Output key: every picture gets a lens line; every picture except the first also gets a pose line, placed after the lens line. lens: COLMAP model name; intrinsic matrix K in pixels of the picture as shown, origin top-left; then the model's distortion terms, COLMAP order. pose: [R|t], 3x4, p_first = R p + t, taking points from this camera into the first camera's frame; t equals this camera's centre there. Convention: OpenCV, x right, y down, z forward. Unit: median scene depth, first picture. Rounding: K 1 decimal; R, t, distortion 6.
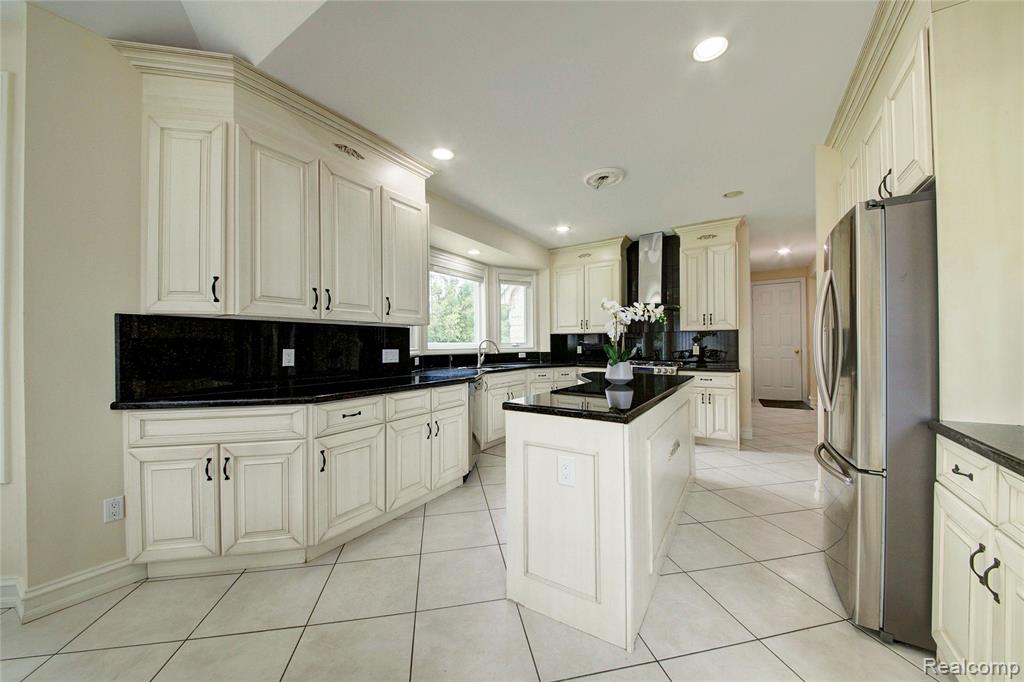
lens RADIAL K [[360.9, 0, 501.1], [0, 360.9, 345.9], [0, 0, 1]] dist [-0.000555, -0.000287]
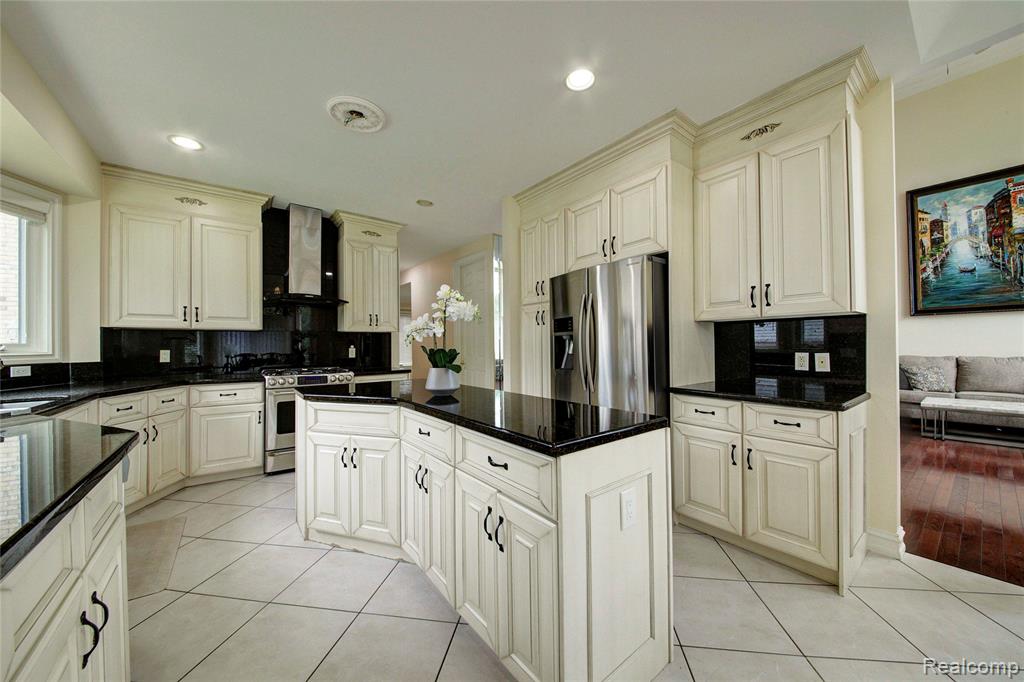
lens RADIAL K [[360.9, 0, 505.2], [0, 360.9, 341.8], [0, 0, 1]] dist [-0.000555, -0.000287]
pose [[0.319135, 0.008426, 0.947672, -0.187351], [0.000191, 0.999960, -0.008955, -0.007149], [-0.947709, 0.003039, 0.319121, 0.319739]]
